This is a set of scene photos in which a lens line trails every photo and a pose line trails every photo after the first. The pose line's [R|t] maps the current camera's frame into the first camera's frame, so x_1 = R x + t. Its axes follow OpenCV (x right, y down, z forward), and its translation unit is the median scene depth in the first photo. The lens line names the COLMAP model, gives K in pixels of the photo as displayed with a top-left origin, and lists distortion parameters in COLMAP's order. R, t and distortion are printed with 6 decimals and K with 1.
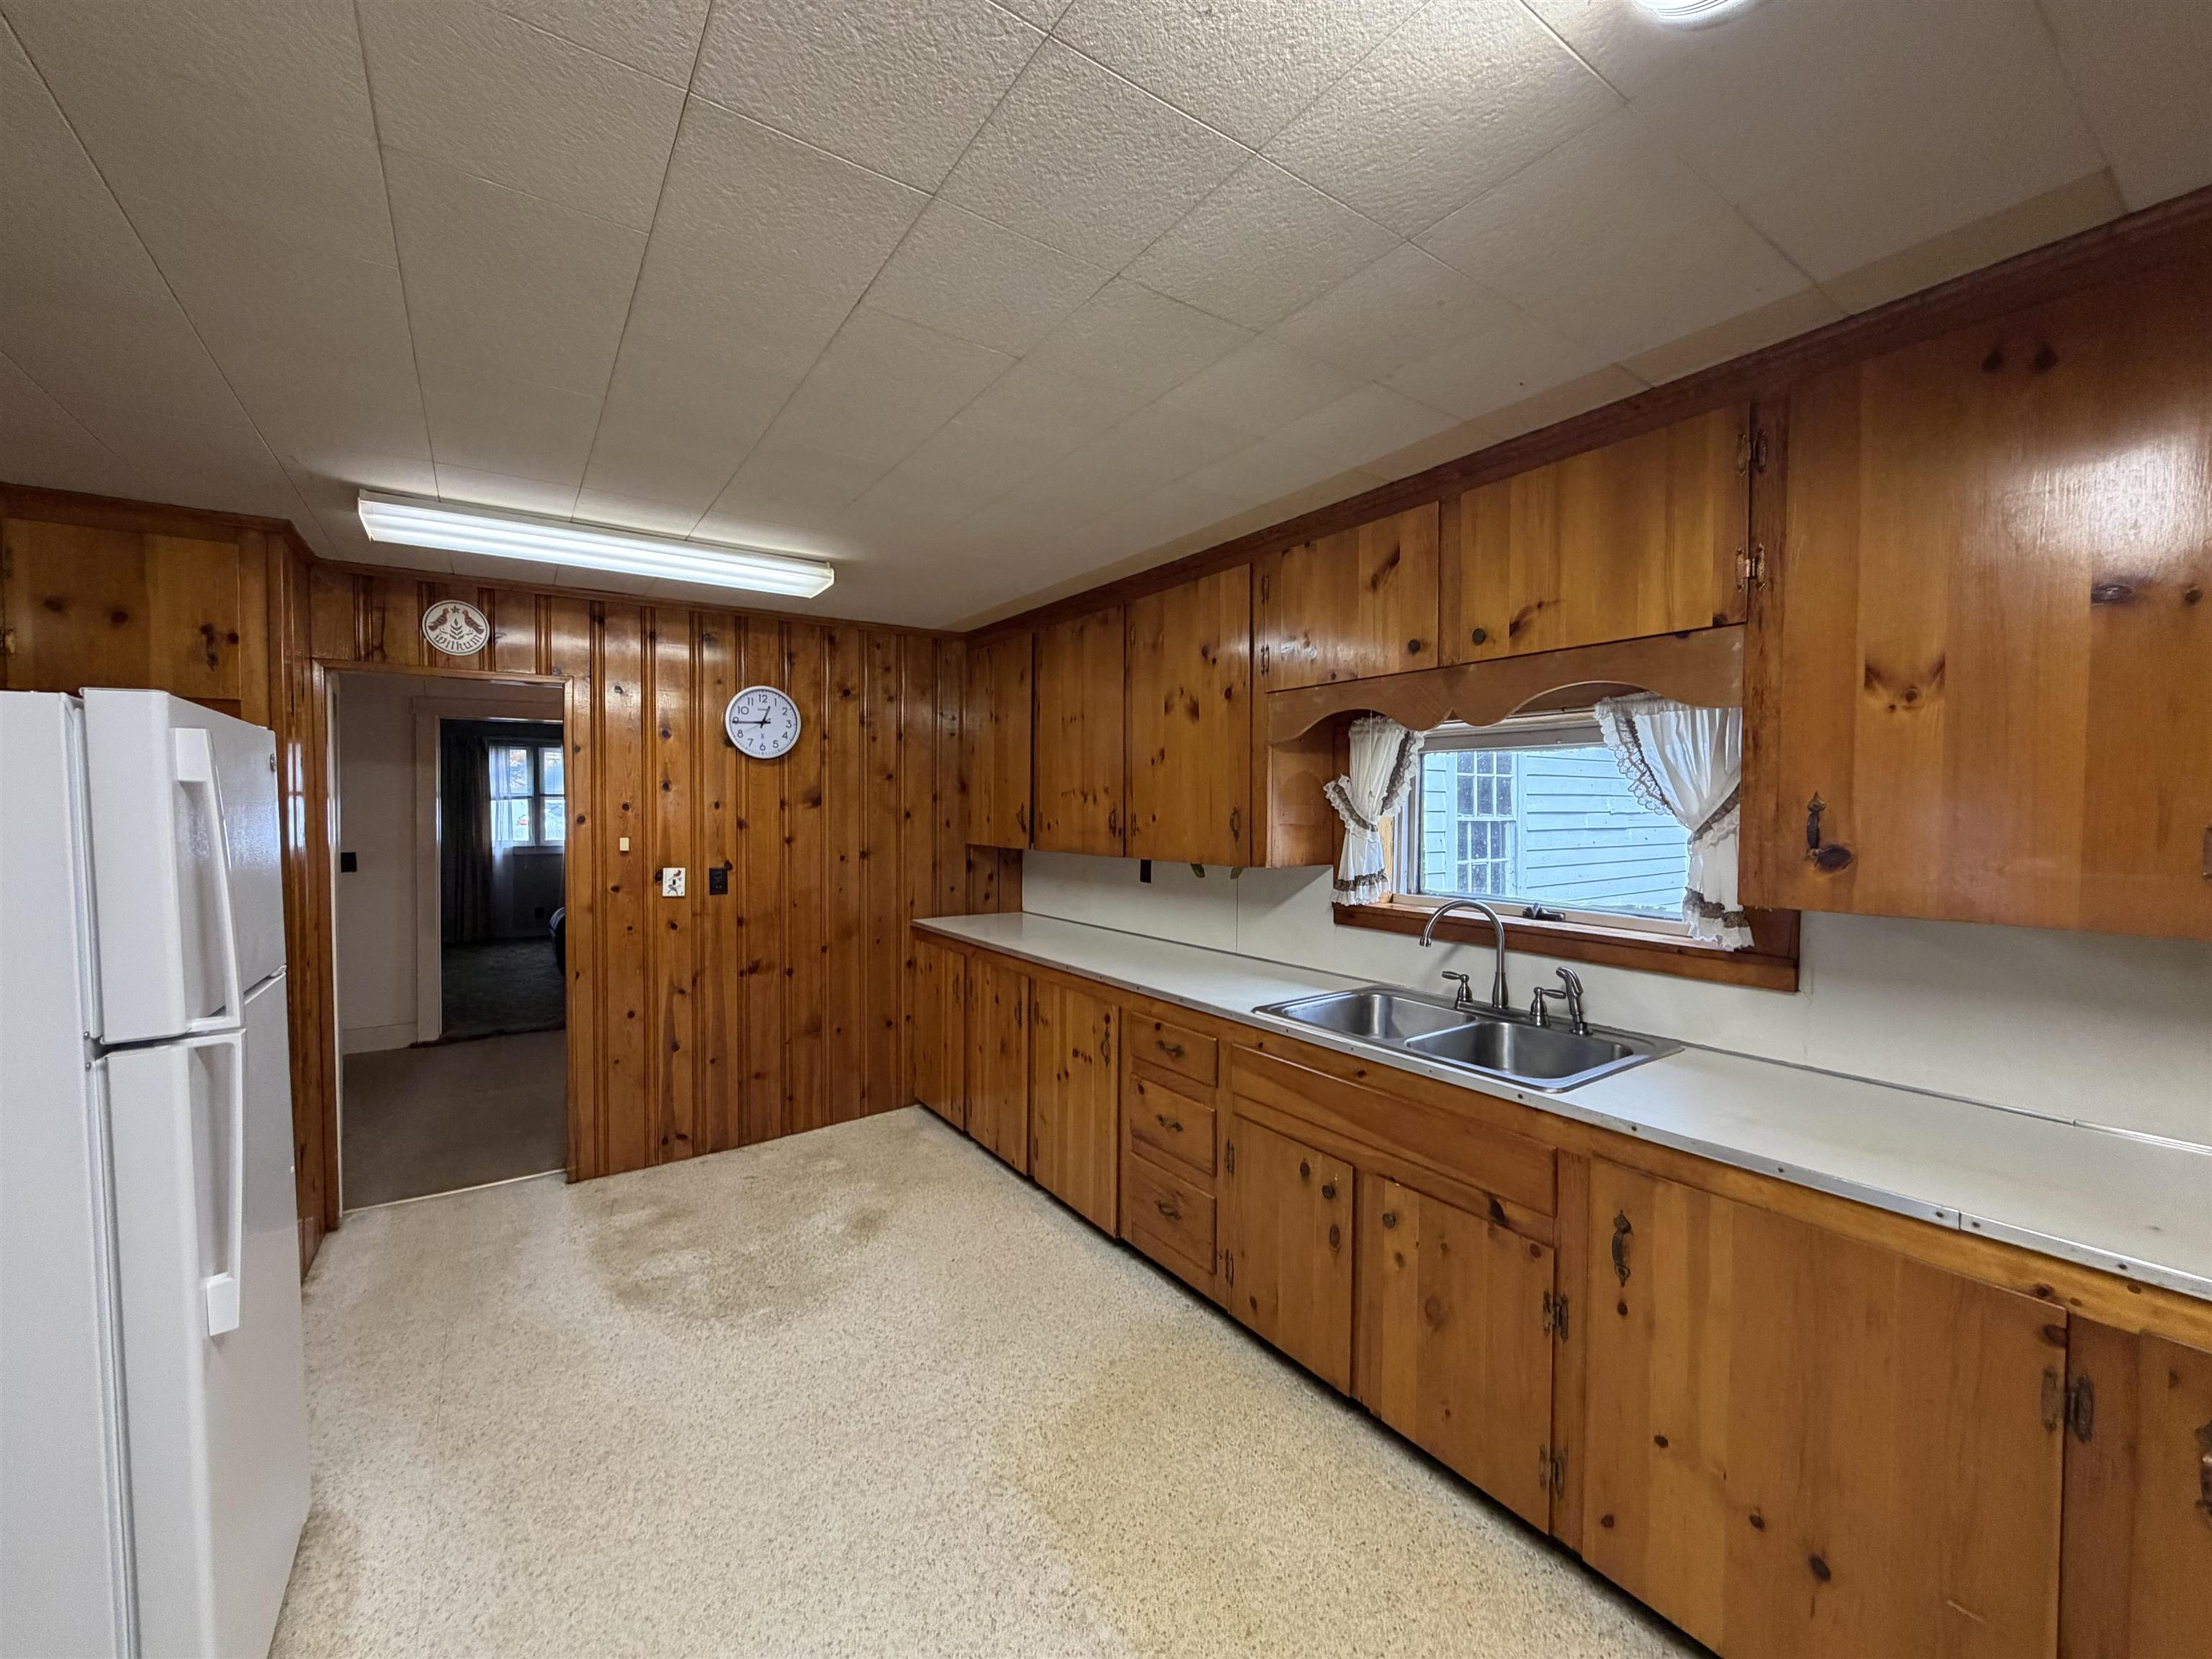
lens RADIAL K [[882.6, 0, 1105.5], [0, 882.6, 833.8], [0, 0, 1]] dist [-0.000430, -0.000236]
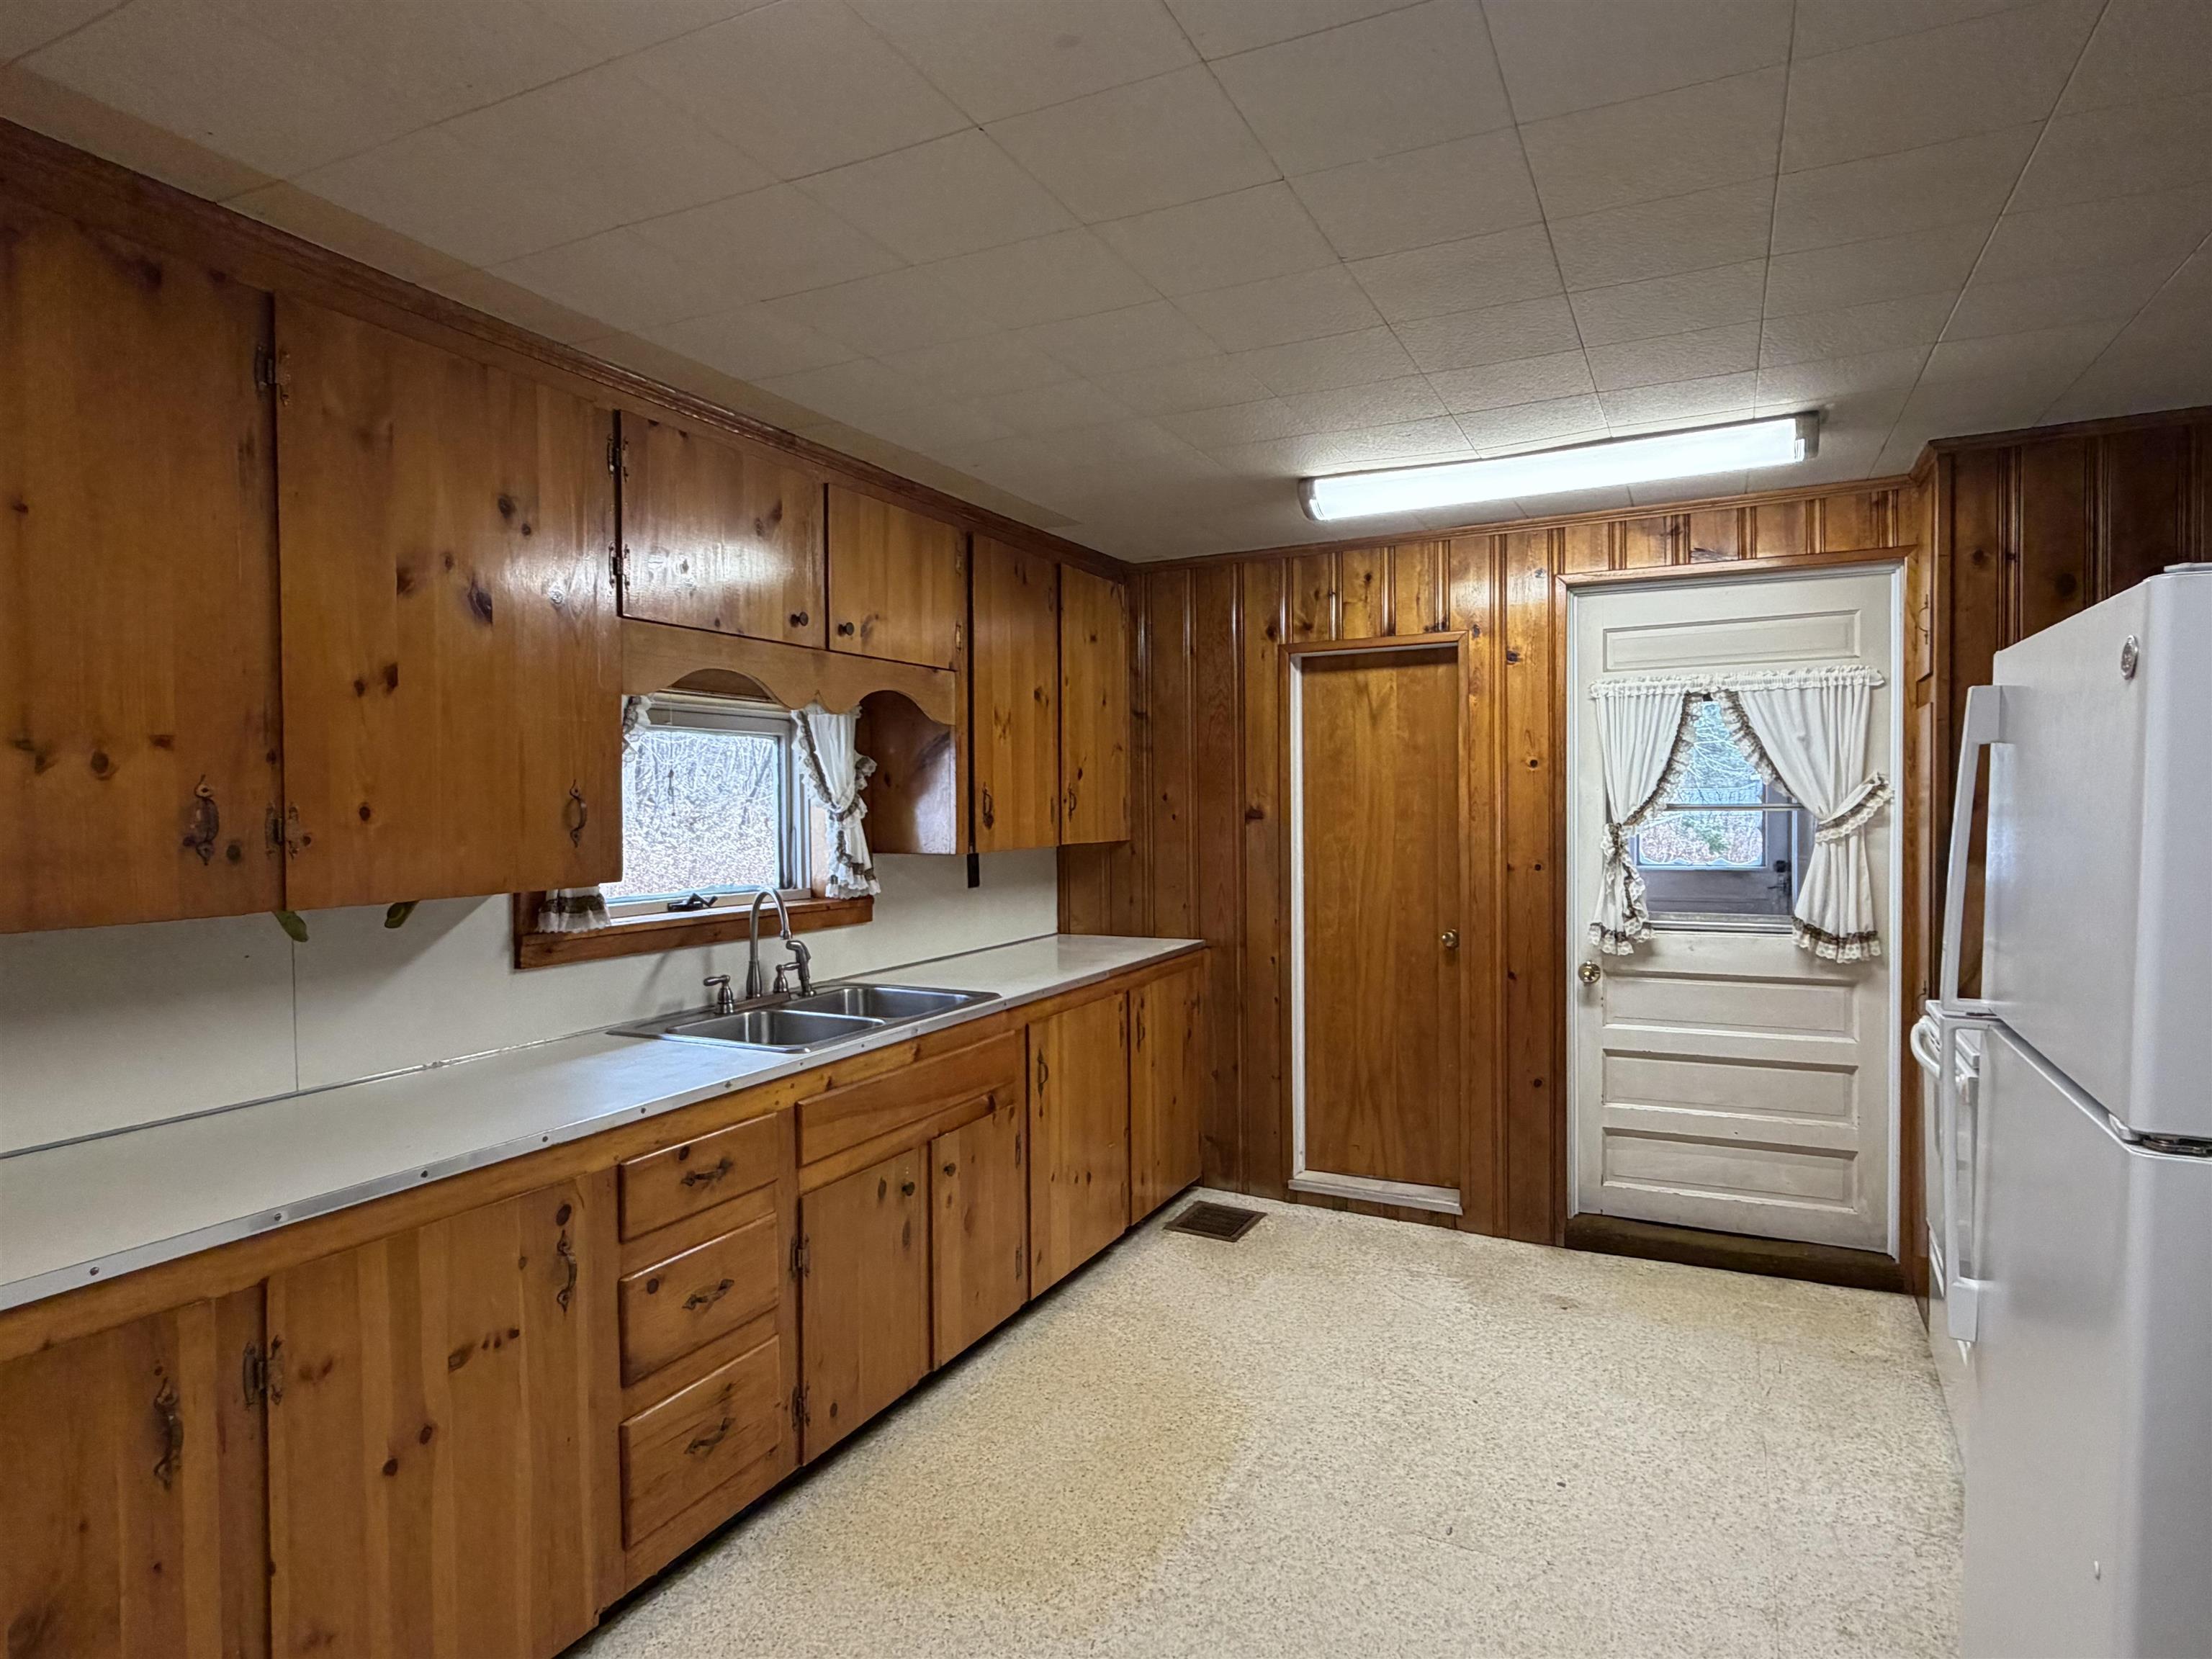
lens RADIAL K [[1265.4, 0, 1103.5], [0, 1265.4, 828.7], [0, 0, 1]] dist [-0.001295, -0.000856]
pose [[-0.493616, -0.015439, 0.869543, -0.998408], [0.035316, 0.998662, 0.037779, -0.029018], [-0.868962, 0.049357, -0.492411, 1.411256]]
